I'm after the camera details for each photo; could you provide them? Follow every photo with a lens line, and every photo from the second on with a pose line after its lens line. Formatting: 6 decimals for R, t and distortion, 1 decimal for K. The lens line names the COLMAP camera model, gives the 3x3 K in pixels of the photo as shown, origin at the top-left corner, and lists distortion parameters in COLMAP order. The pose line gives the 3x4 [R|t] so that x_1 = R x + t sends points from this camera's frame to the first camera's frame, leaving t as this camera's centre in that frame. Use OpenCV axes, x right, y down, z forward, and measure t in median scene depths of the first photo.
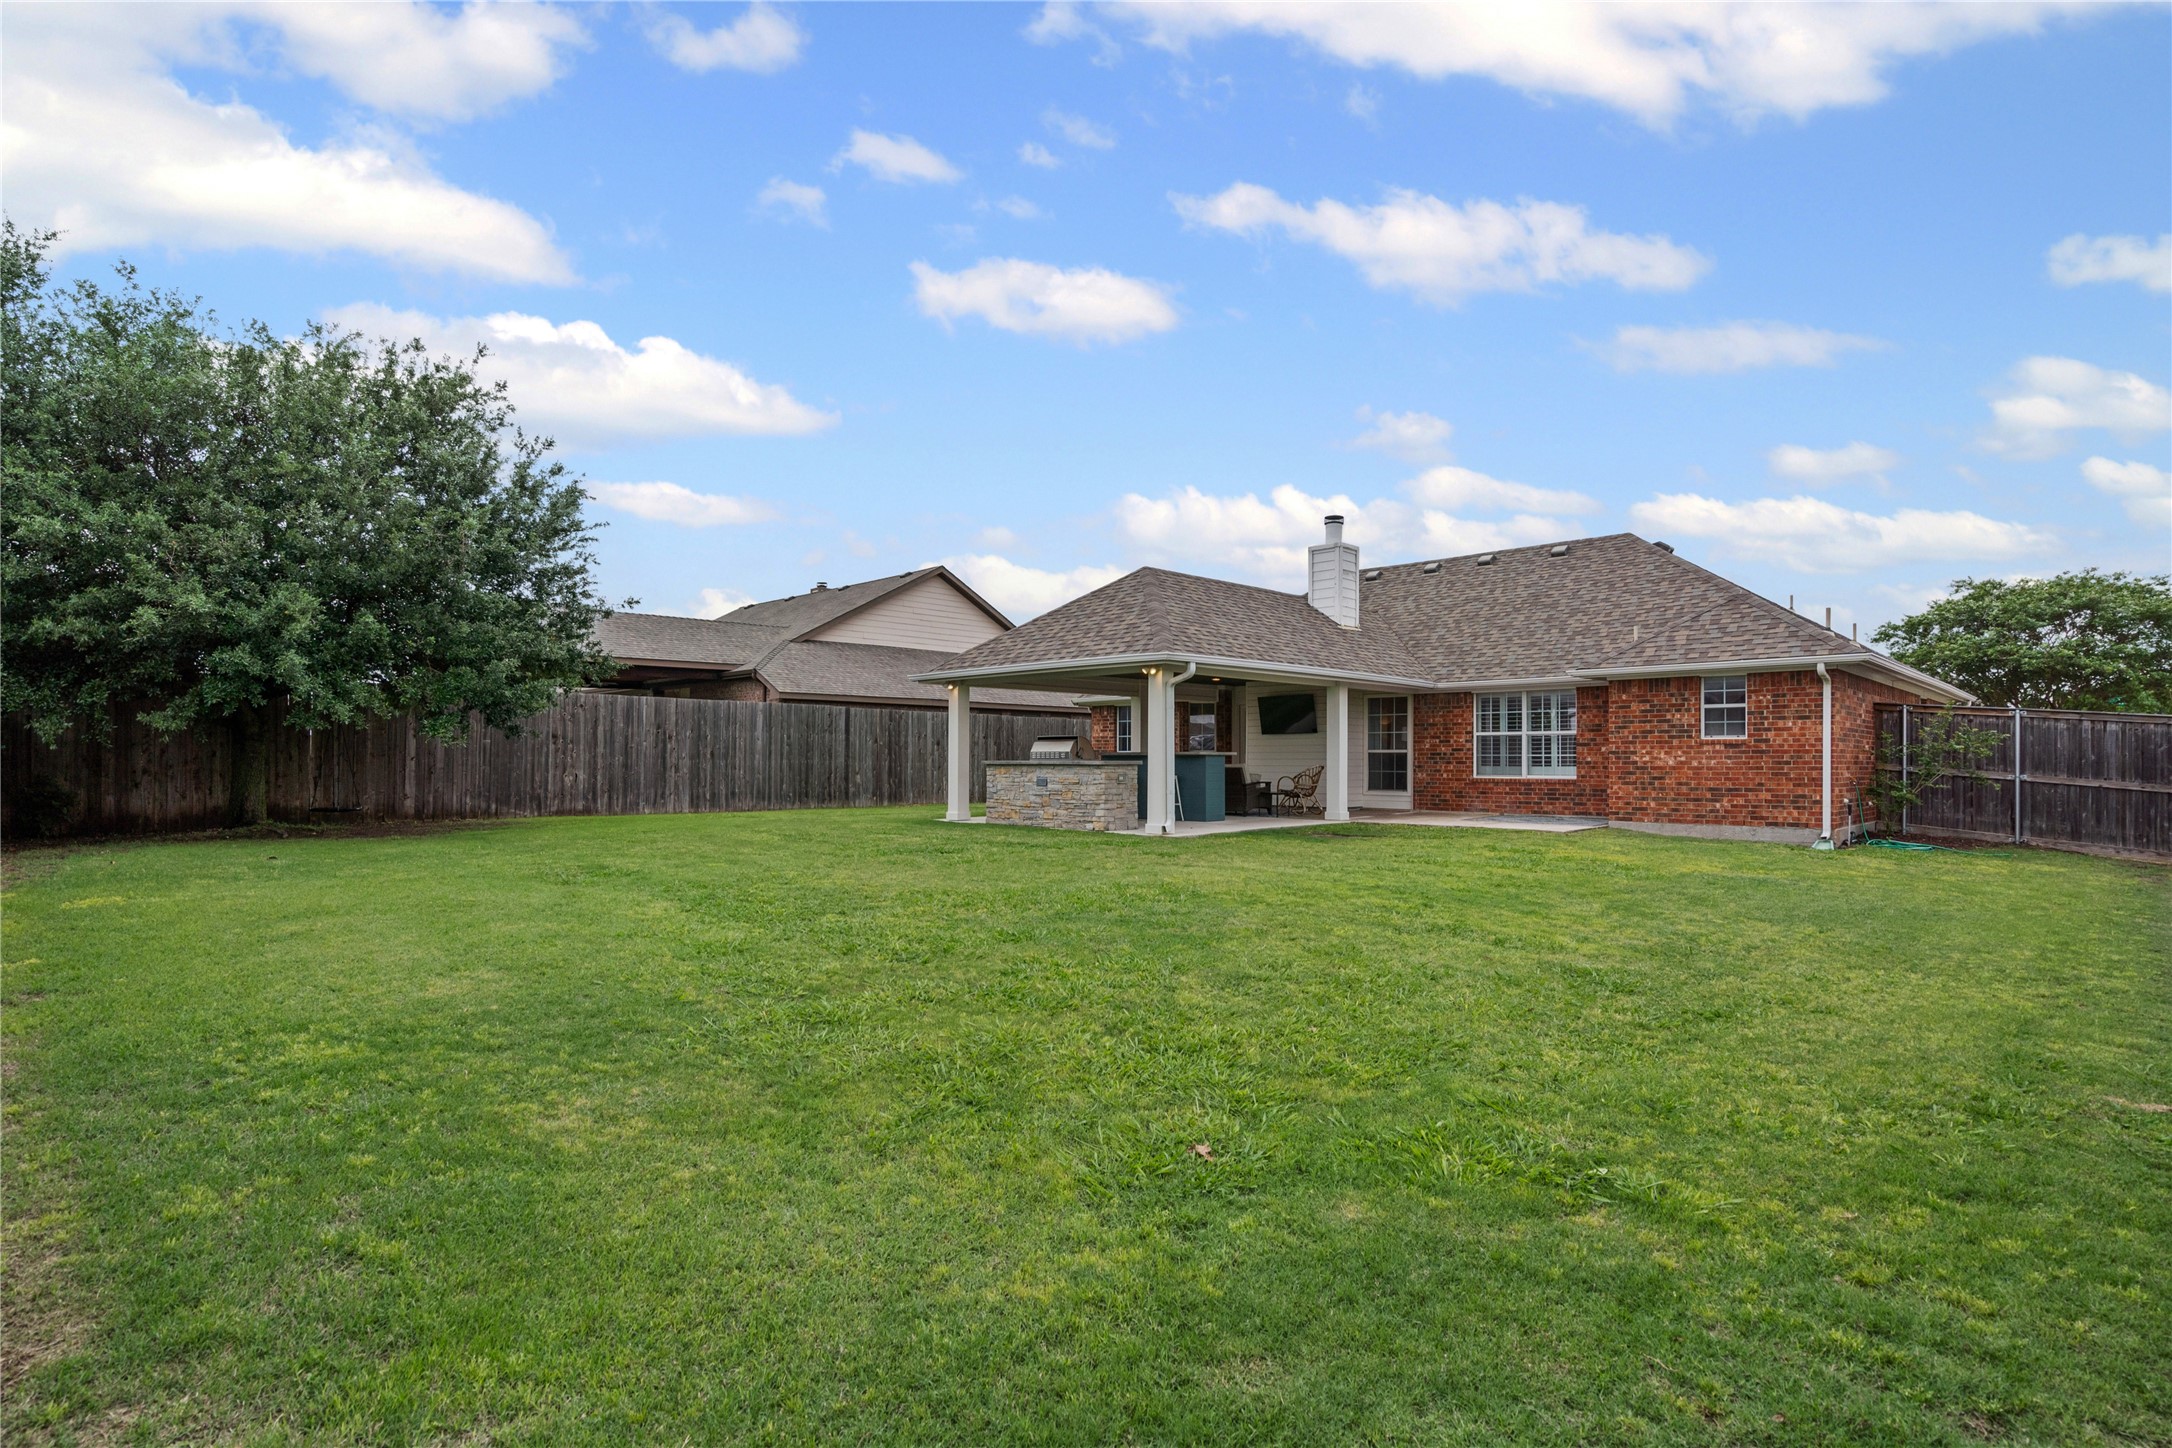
lens RADIAL K [[1047.8, 0, 1169.7], [0, 1047.8, 755.3], [0, 0, 1]] dist [0.008233, 0.000383]
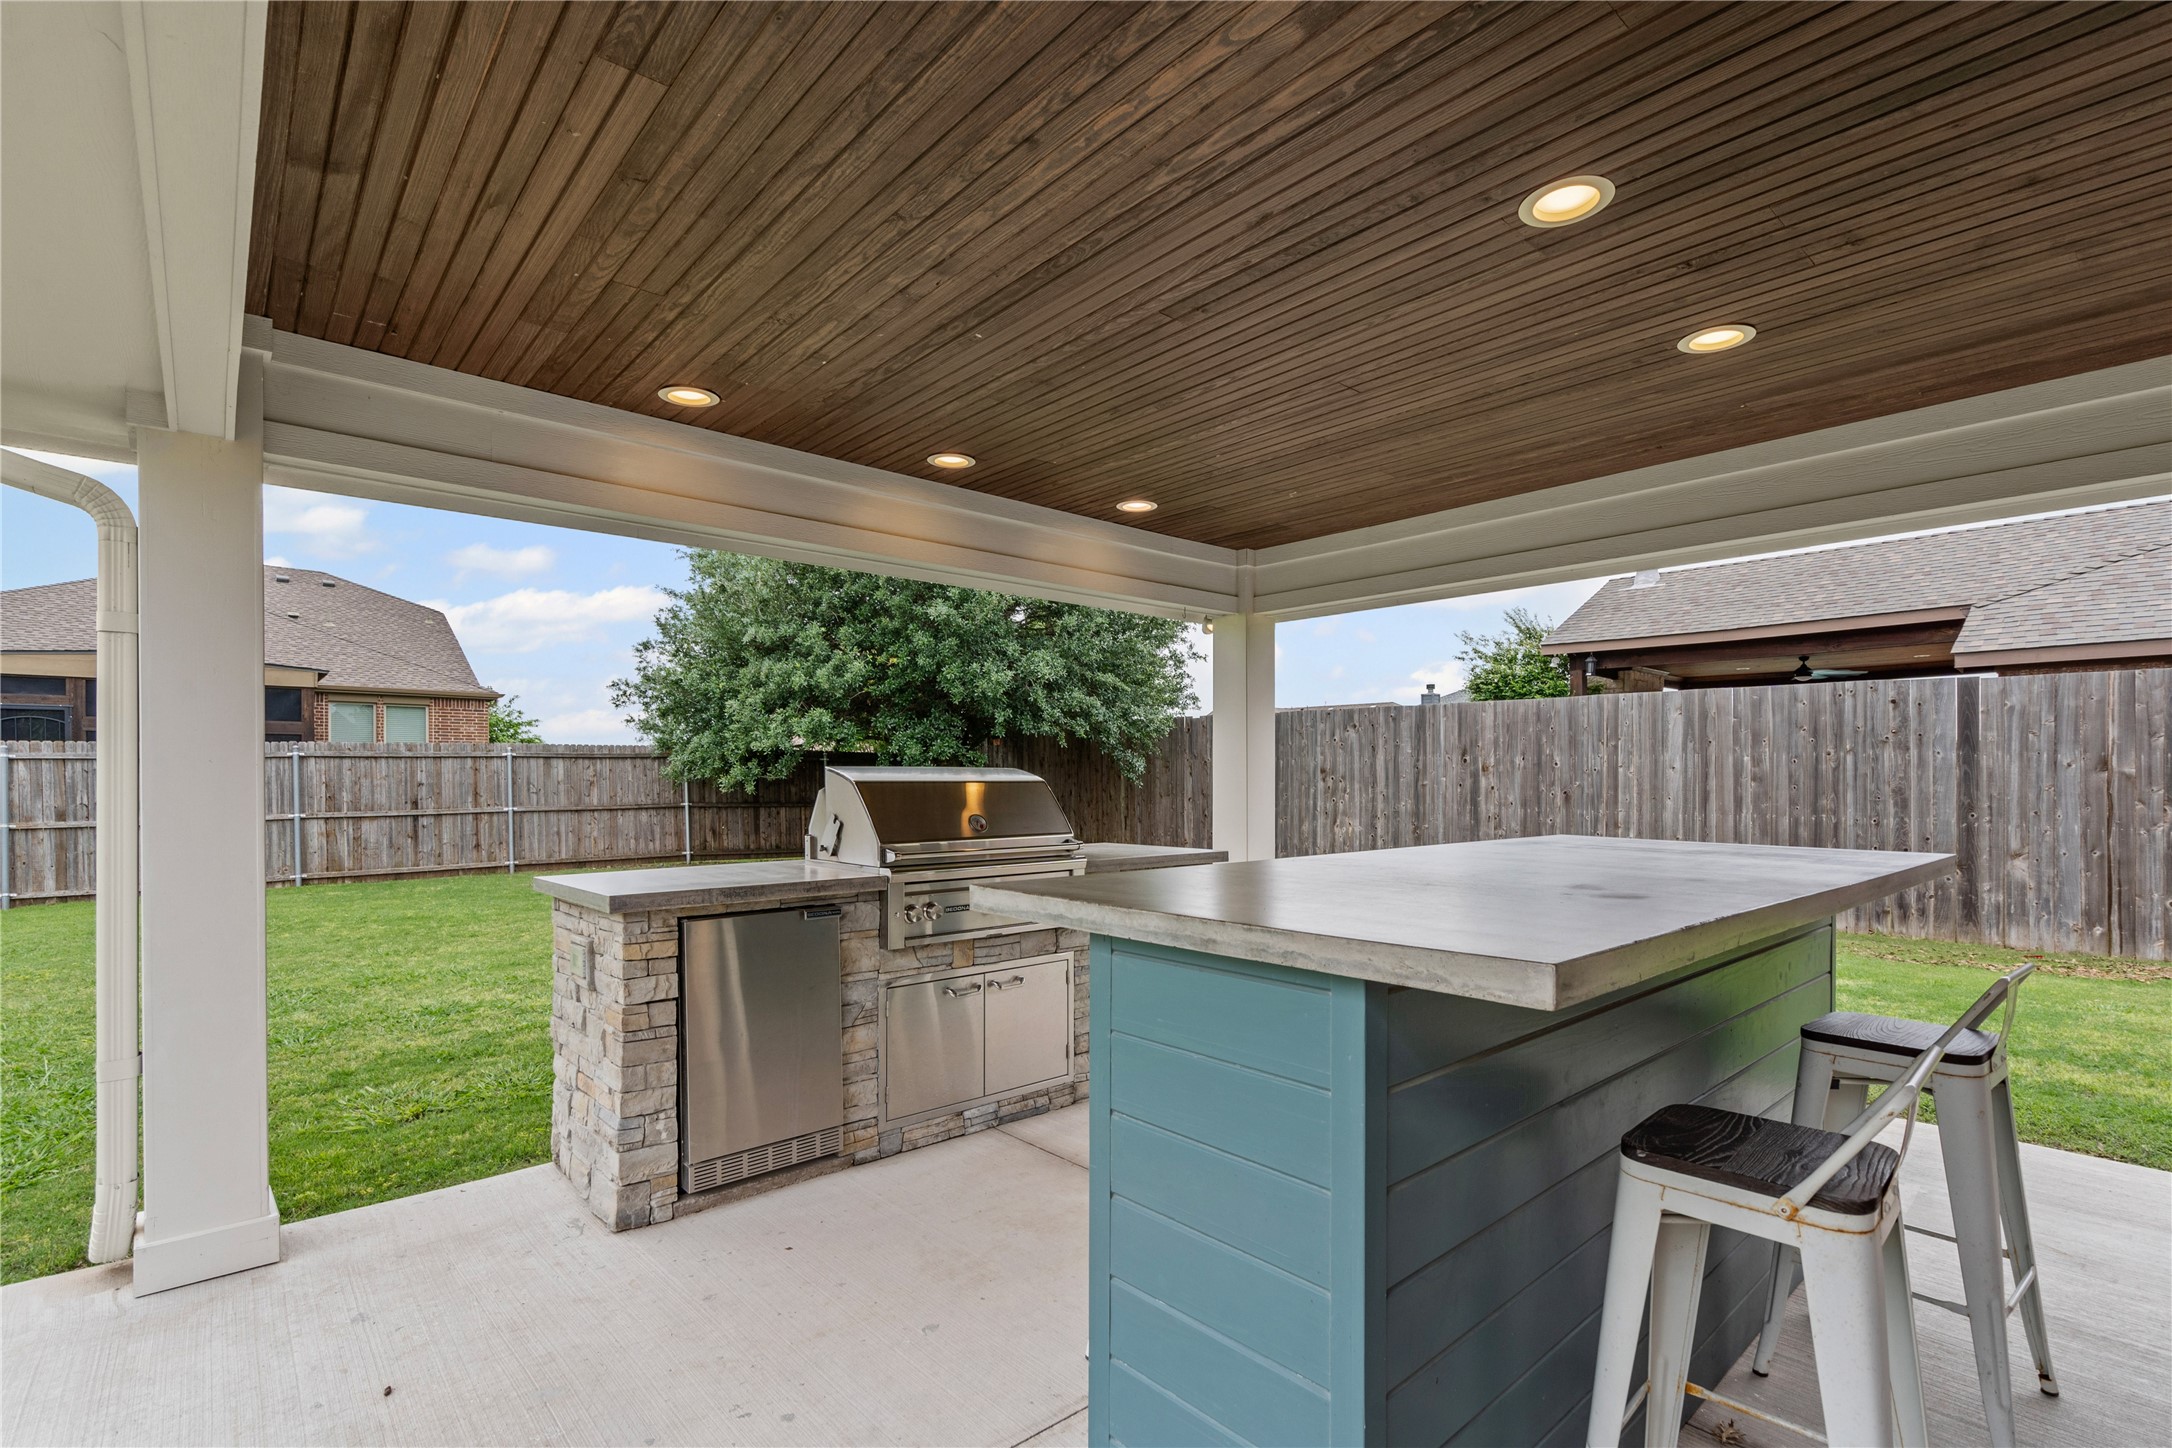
lens RADIAL K [[978.5, 0, 1077.4], [0, 978.5, 778.5], [0, 0, 1]] dist [-0.001866, 0.000322]
pose [[-0.125102, 0.000393, -0.992144, 0.101534], [0.003260, 0.999995, -0.000015, -0.012882], [0.992138, -0.003236, -0.125103, 0.879528]]
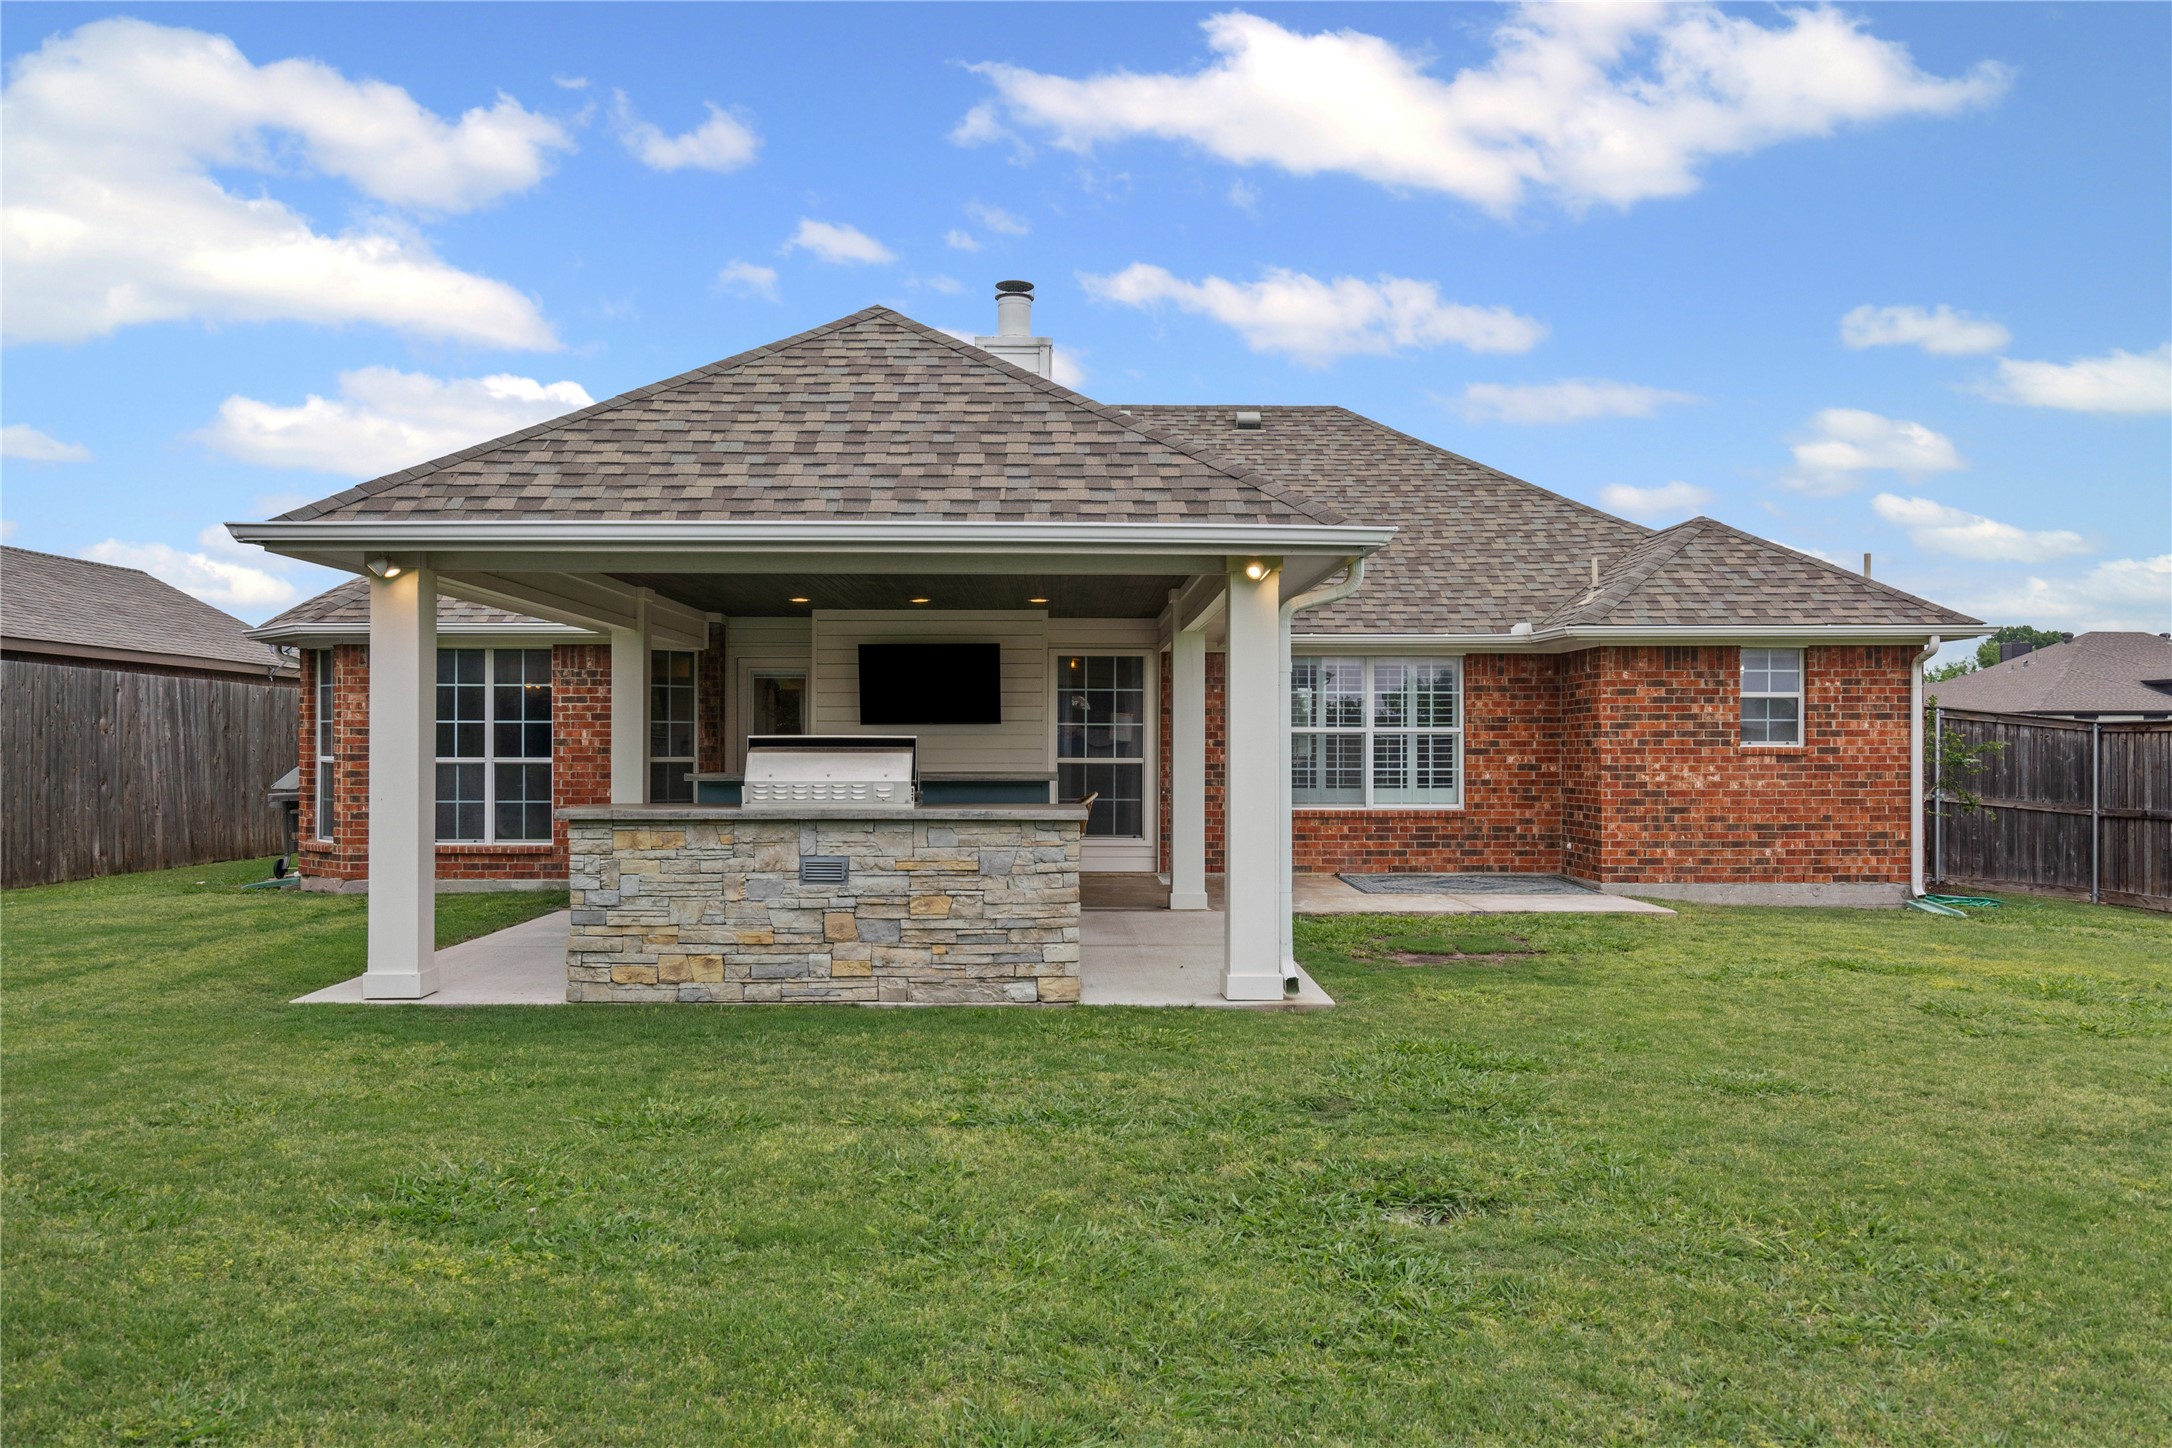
lens RADIAL K [[1634.9, 0, 1107.7], [0, 1634.9, 751.4], [0, 0, 1]] dist [0.023409, -0.003577]
pose [[0.731822, -0.002008, 0.681492, -0.351913], [-0.003693, 0.999969, 0.006912, -0.014502], [-0.681485, -0.007575, 0.731793, 0.432507]]
